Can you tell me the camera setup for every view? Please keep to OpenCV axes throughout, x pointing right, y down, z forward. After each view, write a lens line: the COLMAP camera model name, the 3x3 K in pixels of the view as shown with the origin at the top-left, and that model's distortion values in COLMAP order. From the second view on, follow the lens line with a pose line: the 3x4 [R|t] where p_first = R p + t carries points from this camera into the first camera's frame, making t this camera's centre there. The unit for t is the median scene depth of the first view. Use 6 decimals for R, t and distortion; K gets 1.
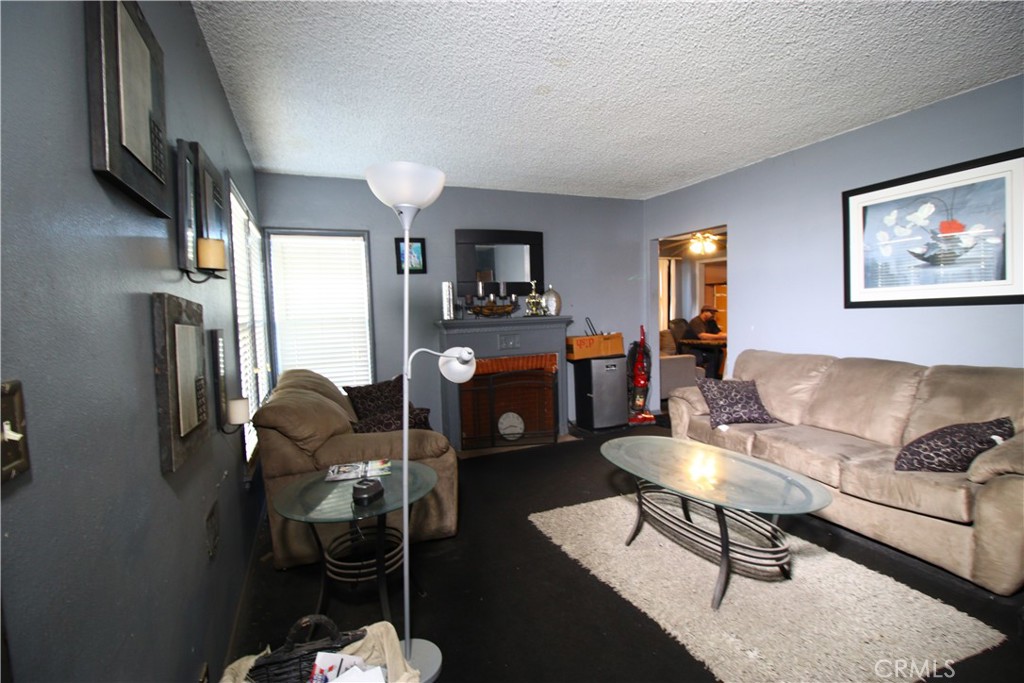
lens RADIAL K [[474.7, 0, 521.2], [0, 474.7, 339.2], [0, 0, 1]] dist [-0.012976, -0.003265]
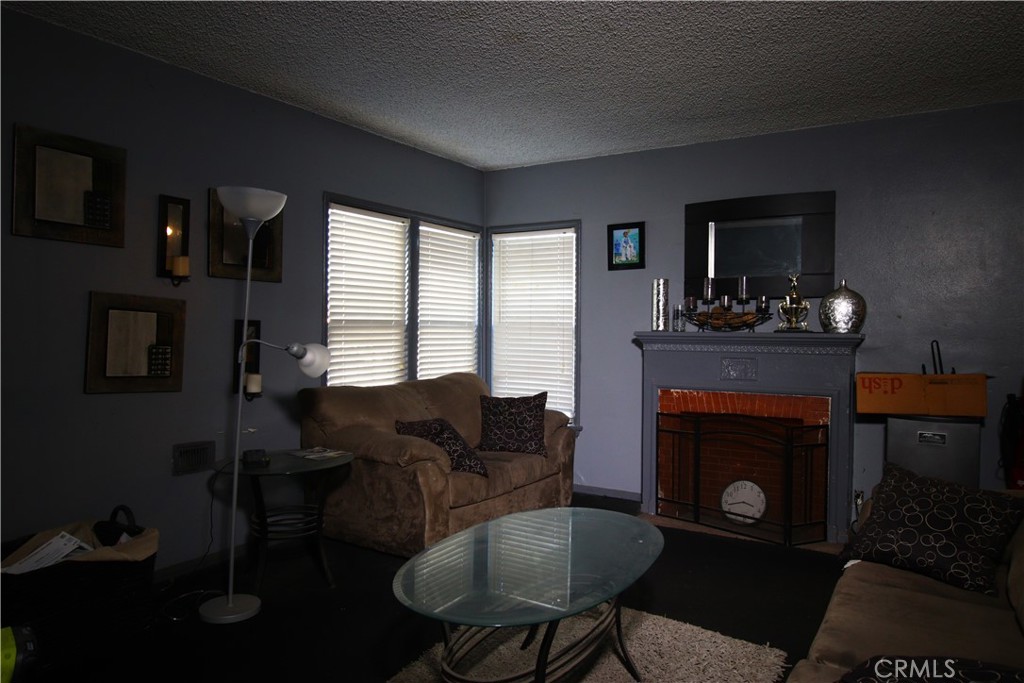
lens RADIAL K [[700.5, 0, 512.8], [0, 700.5, 340.0], [0, 0, 1]] dist [0.005304, -0.003975]
pose [[0.562200, 0.049678, -0.825508, 0.636675], [-0.080339, 0.996754, 0.005269, -0.015815], [0.823090, 0.063358, 0.564366, 0.223161]]
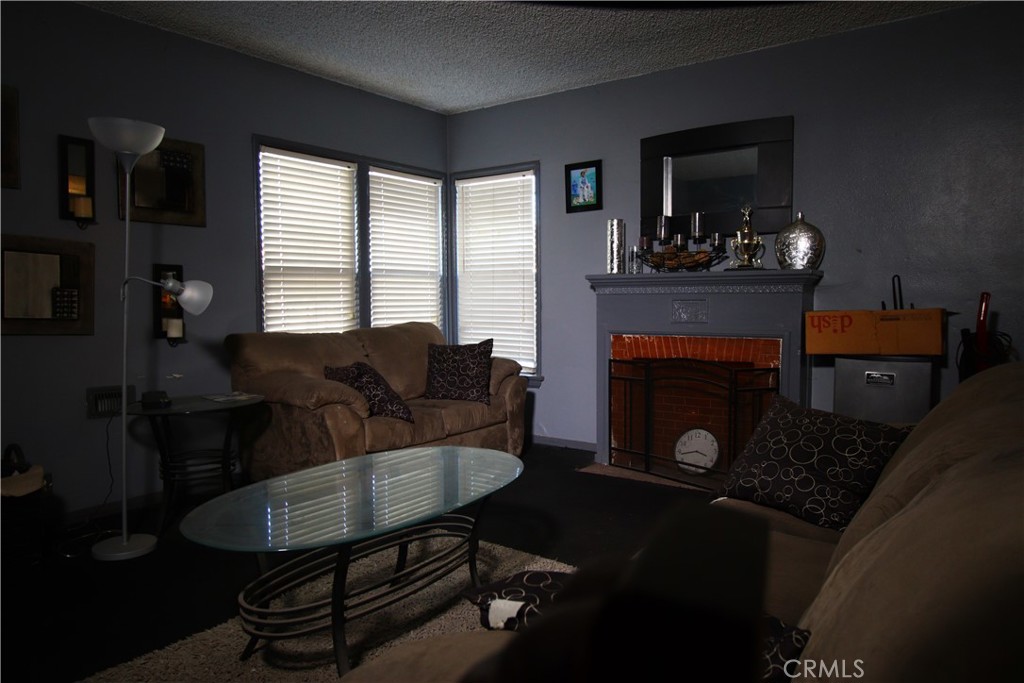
lens RADIAL K [[700.5, 0, 512.8], [0, 700.5, 341.1], [0, 0, 1]] dist [0.005304, -0.003975]
pose [[0.497321, 0.083360, -0.863553, 0.696149], [-0.066167, 0.996118, 0.058051, 0.006484], [0.865040, 0.028268, 0.500906, 0.383342]]
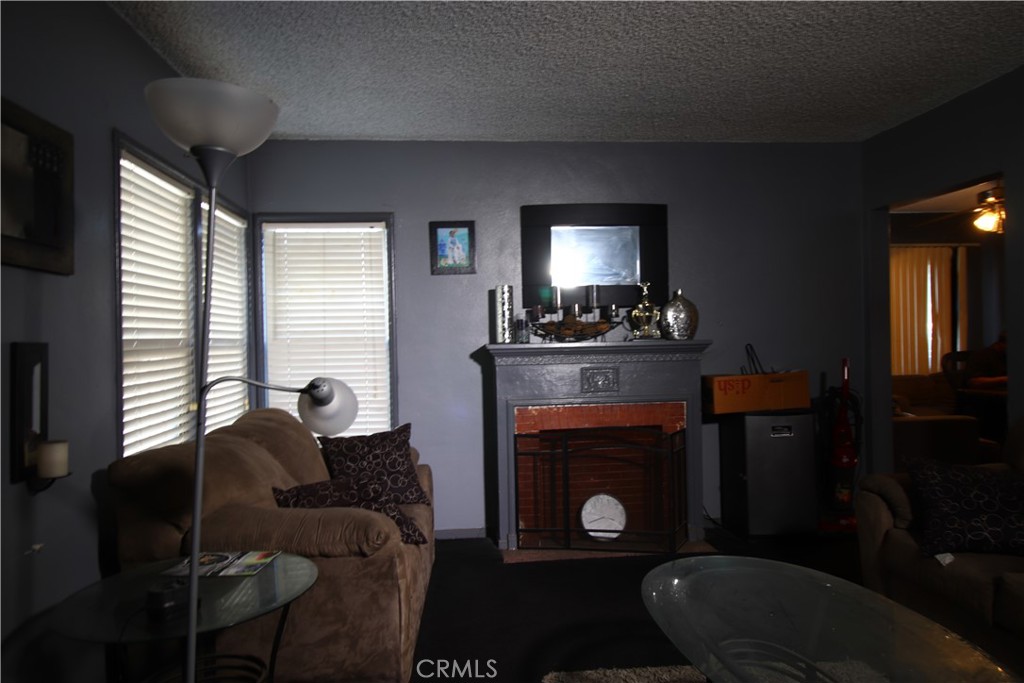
lens RADIAL K [[700.5, 0, 518.7], [0, 700.5, 340.9], [0, 0, 1]] dist [0.005304, -0.003975]
pose [[0.948683, 0.011750, -0.316011, 0.178005], [-0.029124, 0.998309, -0.050312, 0.003529], [0.314886, 0.056933, 0.947420, 0.099706]]
